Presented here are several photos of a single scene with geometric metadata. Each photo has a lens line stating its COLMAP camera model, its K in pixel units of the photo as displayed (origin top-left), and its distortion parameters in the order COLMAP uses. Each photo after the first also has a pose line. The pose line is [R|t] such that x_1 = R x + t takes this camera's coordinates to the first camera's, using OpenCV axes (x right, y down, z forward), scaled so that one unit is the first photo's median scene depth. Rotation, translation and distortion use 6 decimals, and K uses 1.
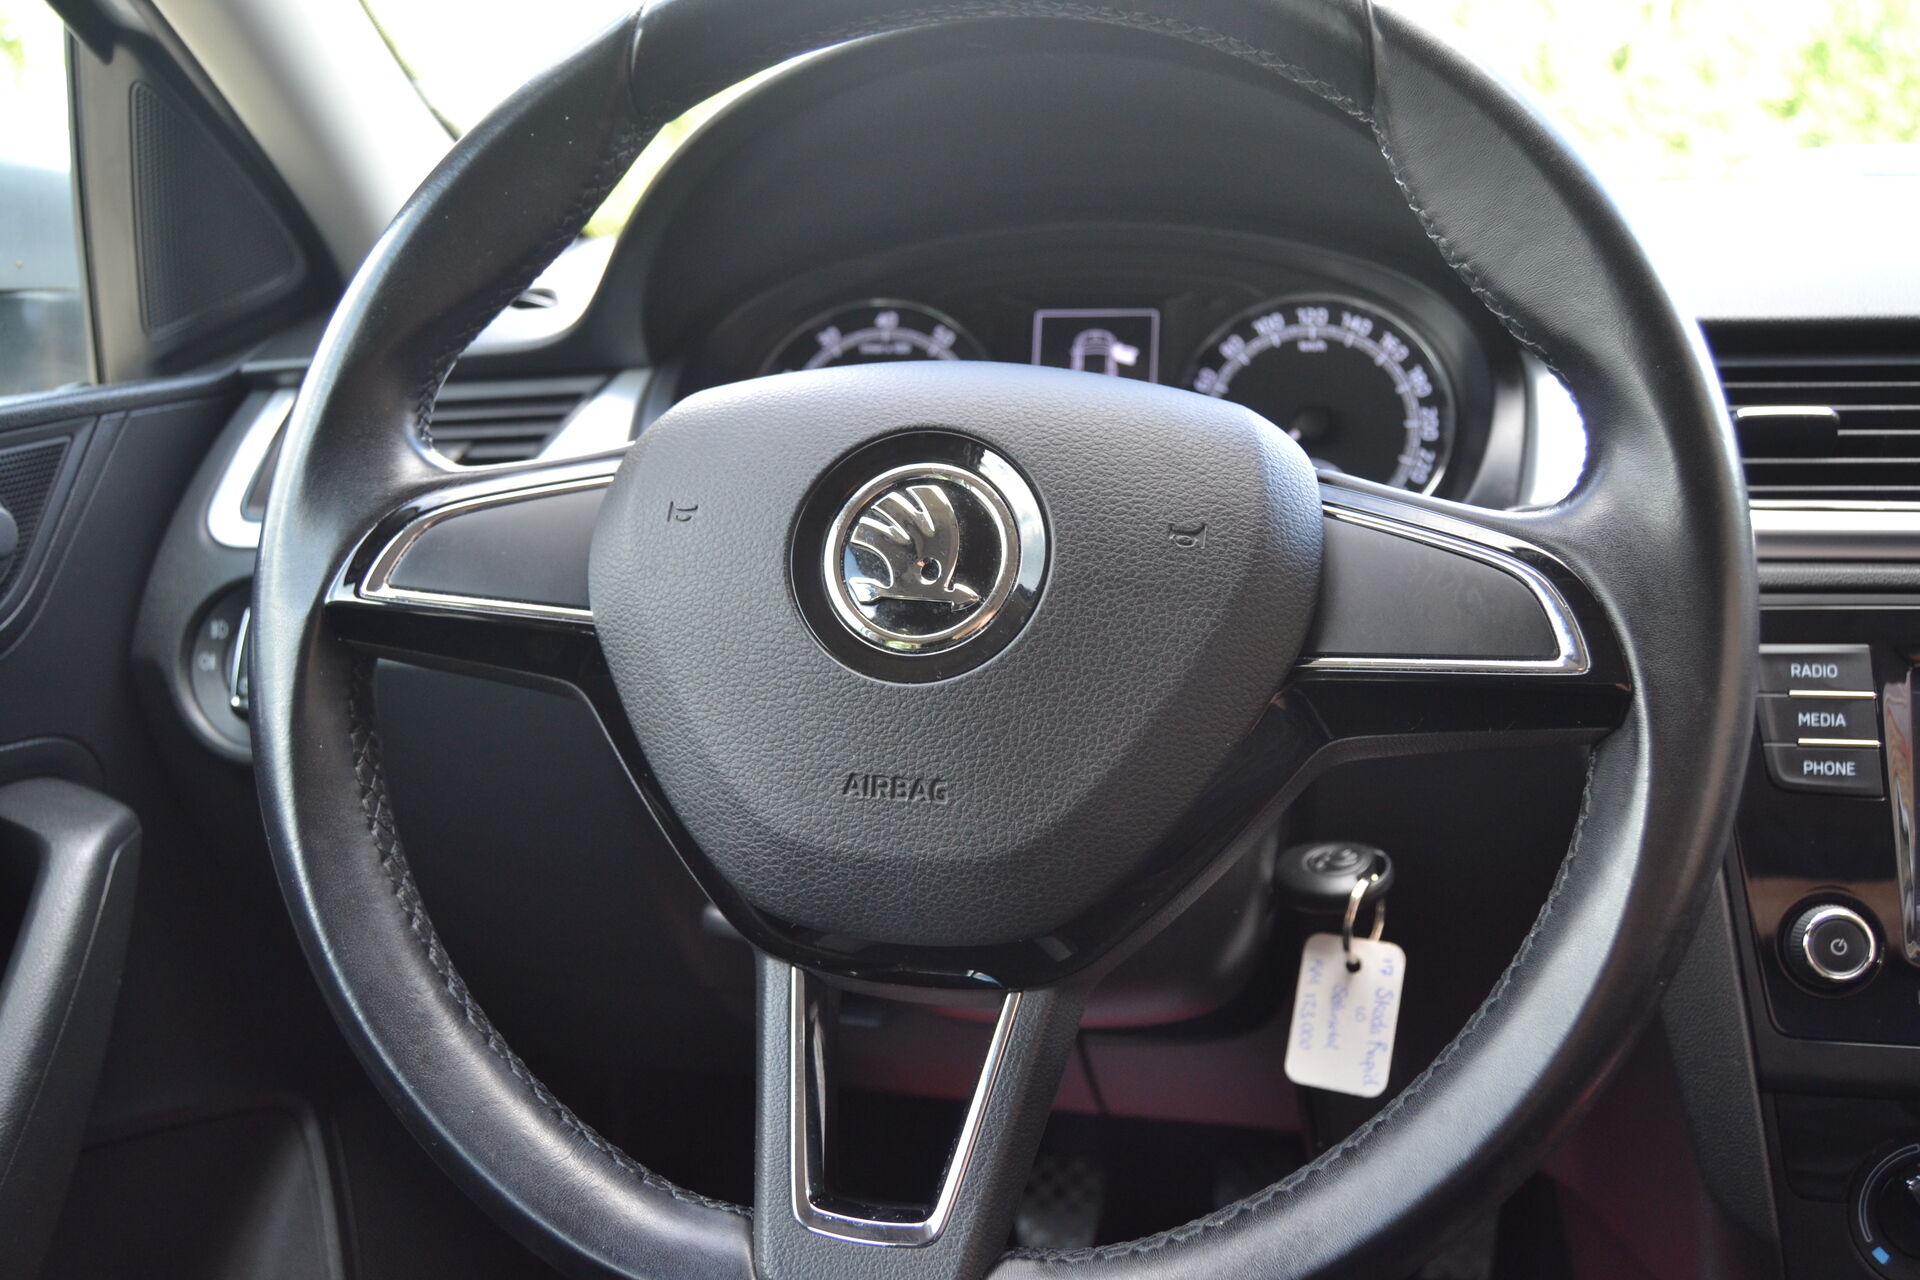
lens RADIAL K [[1626.9, 0, 965.6], [0, 1626.9, 644.4], [0, 0, 1]] dist [-0.082038, 0.017068]
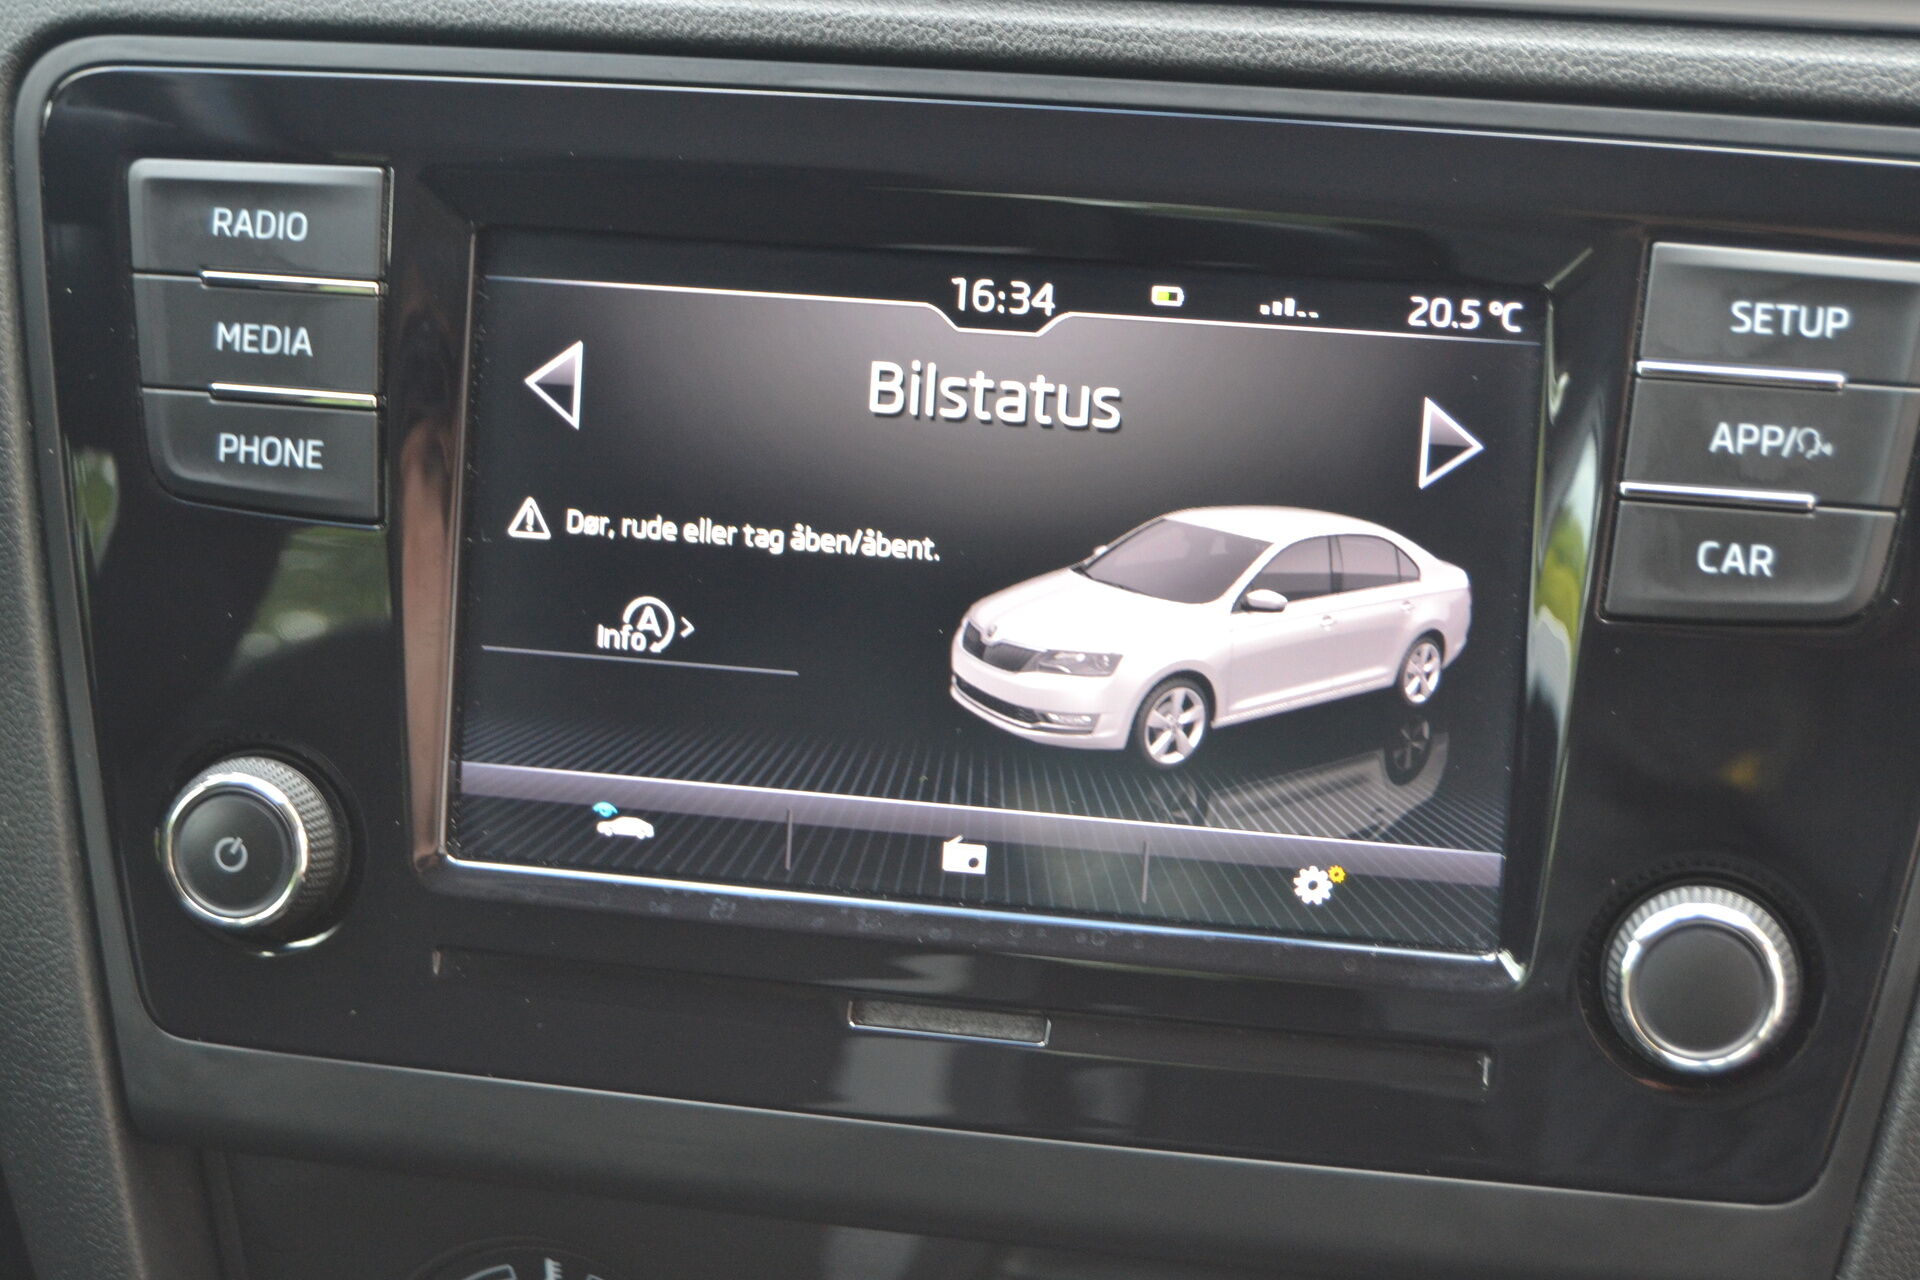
lens RADIAL K [[3831.0, 0, 999.6], [0, 3831.0, 672.0], [0, 0, 1]] dist [-0.058221, 0.000000]
pose [[0.999829, 0.011534, 0.014486, 0.727177], [-0.014729, 0.969476, 0.244744, -0.123734], [-0.011221, -0.244915, 0.969480, -0.040765]]
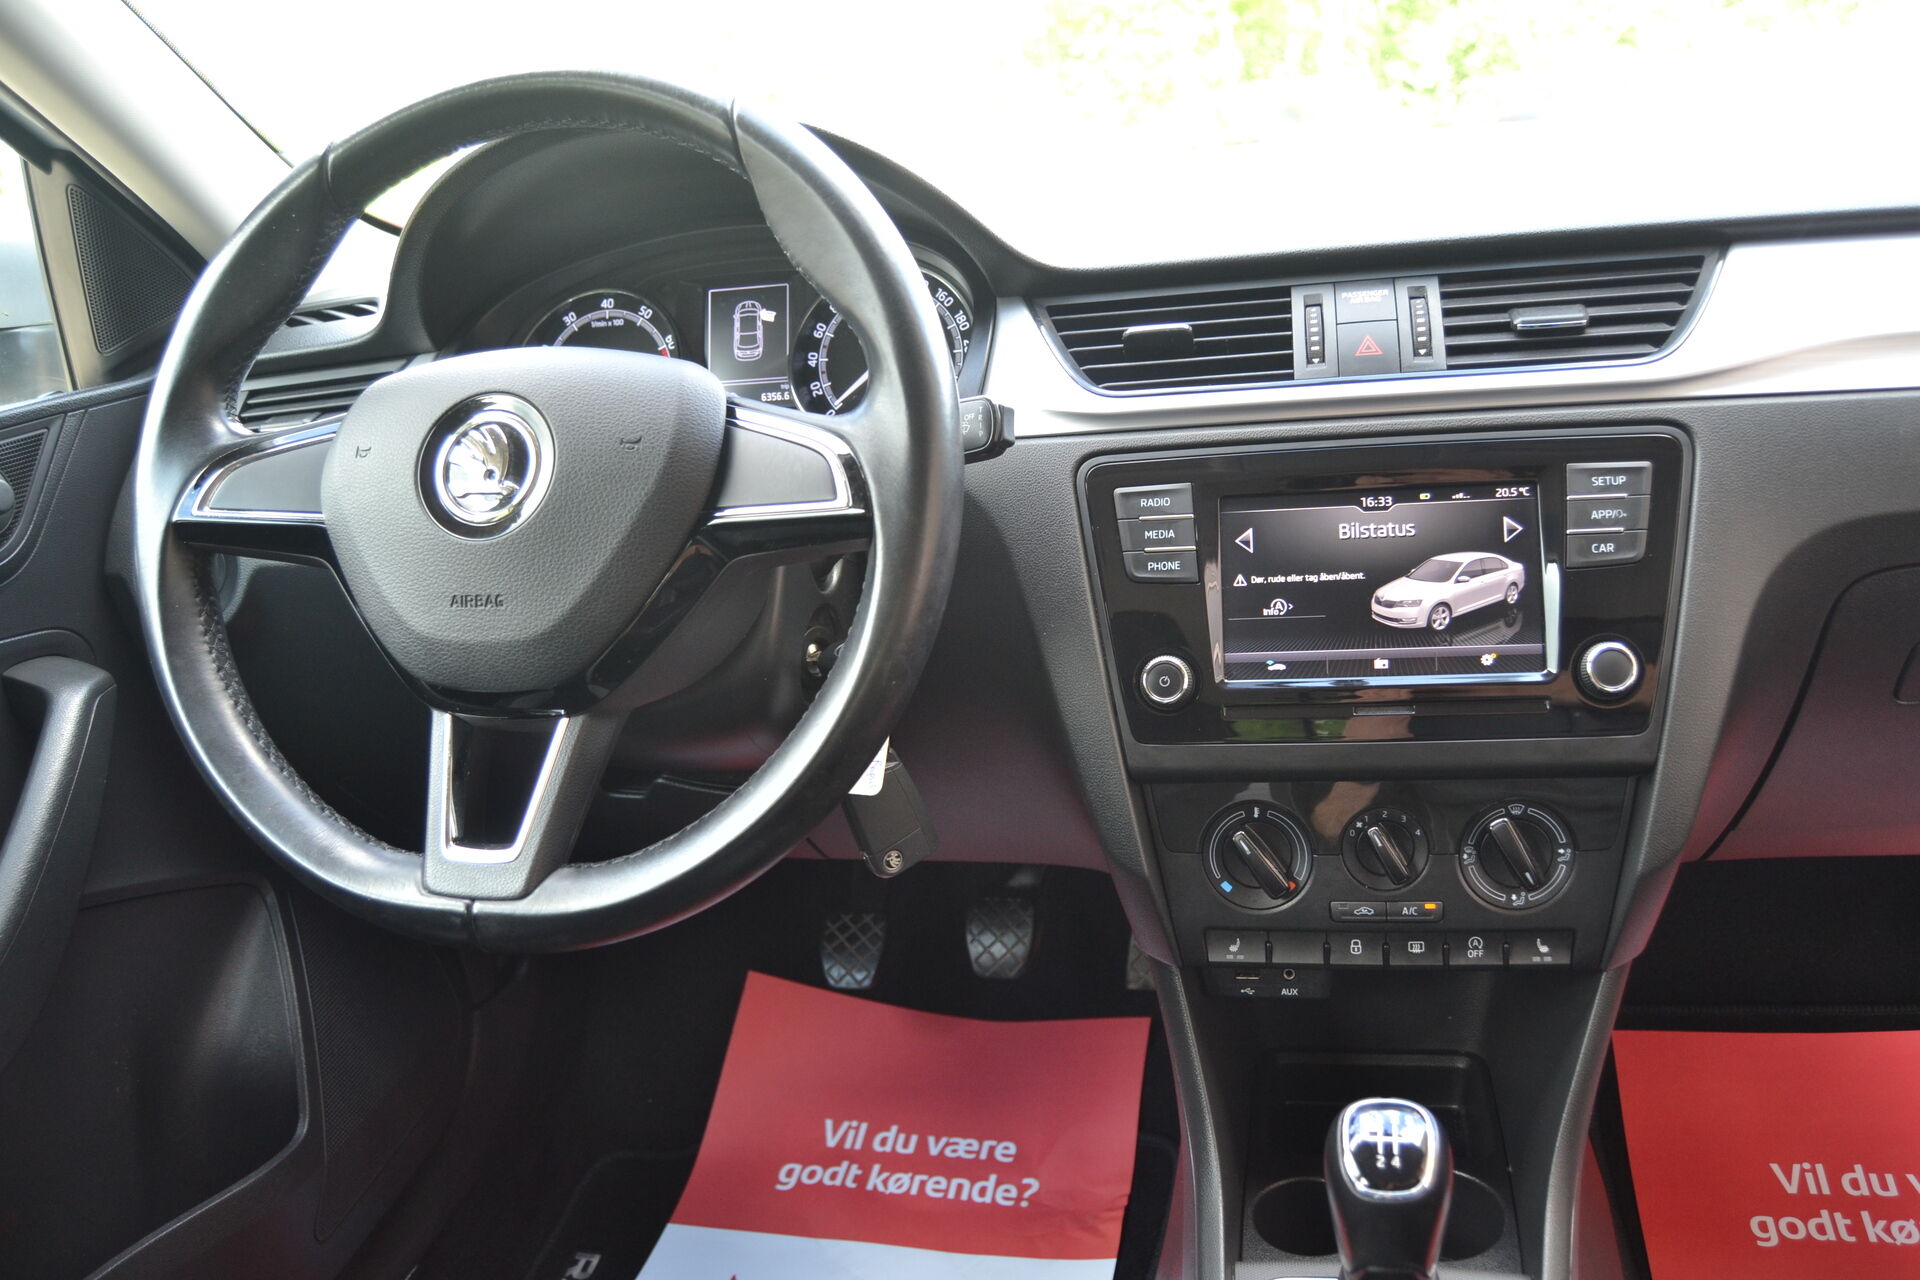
lens RADIAL K [[1510.5, 0, 967.5], [0, 1510.5, 641.7], [0, 0, 1]] dist [-0.103531, 0.046398]
pose [[0.997683, -0.063100, -0.025452, 0.387088], [0.064513, 0.996160, 0.059186, 0.052551], [0.021620, -0.060691, 0.997922, -0.438679]]
